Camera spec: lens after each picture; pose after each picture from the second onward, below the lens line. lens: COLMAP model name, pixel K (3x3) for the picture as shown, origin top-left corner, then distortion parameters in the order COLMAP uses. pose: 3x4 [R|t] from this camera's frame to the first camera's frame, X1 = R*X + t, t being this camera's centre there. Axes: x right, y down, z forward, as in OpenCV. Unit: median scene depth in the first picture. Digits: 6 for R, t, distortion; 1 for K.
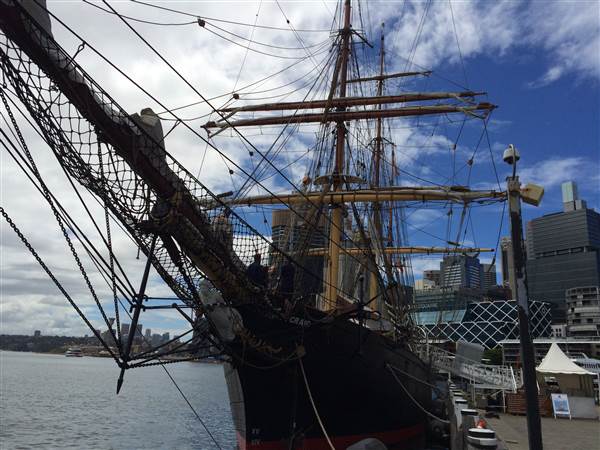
lens RADIAL K [[514.1, 0, 300.0], [0, 514.1, 225.0], [0, 0, 1]] dist [0.029768, -0.009189]
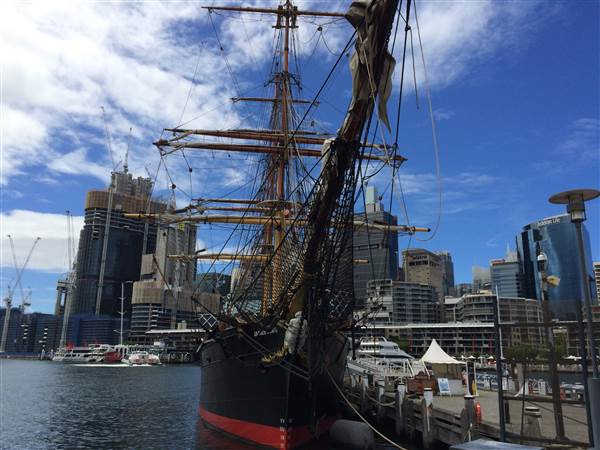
lens RADIAL K [[537.5, 0, 300.0], [0, 537.5, 225.0], [0, 0, 1]] dist [0.054737, -0.002463]
pose [[0.928791, 0.053206, 0.366766, -0.081567], [-0.065796, 0.997593, 0.021901, -0.018063], [-0.364718, -0.044474, 0.930055, -0.038187]]
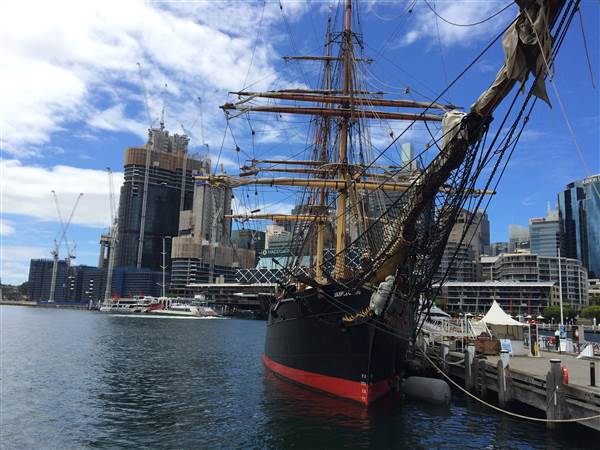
lens RADIAL K [[535.3, 0, 297.3], [0, 535.3, 231.4], [0, 0, 1]] dist [0.088207, -0.012013]
pose [[0.948553, 0.028379, 0.315344, -0.101433], [-0.068937, 0.990592, 0.118216, -0.020361], [-0.309023, -0.133873, 0.941585, -0.036953]]
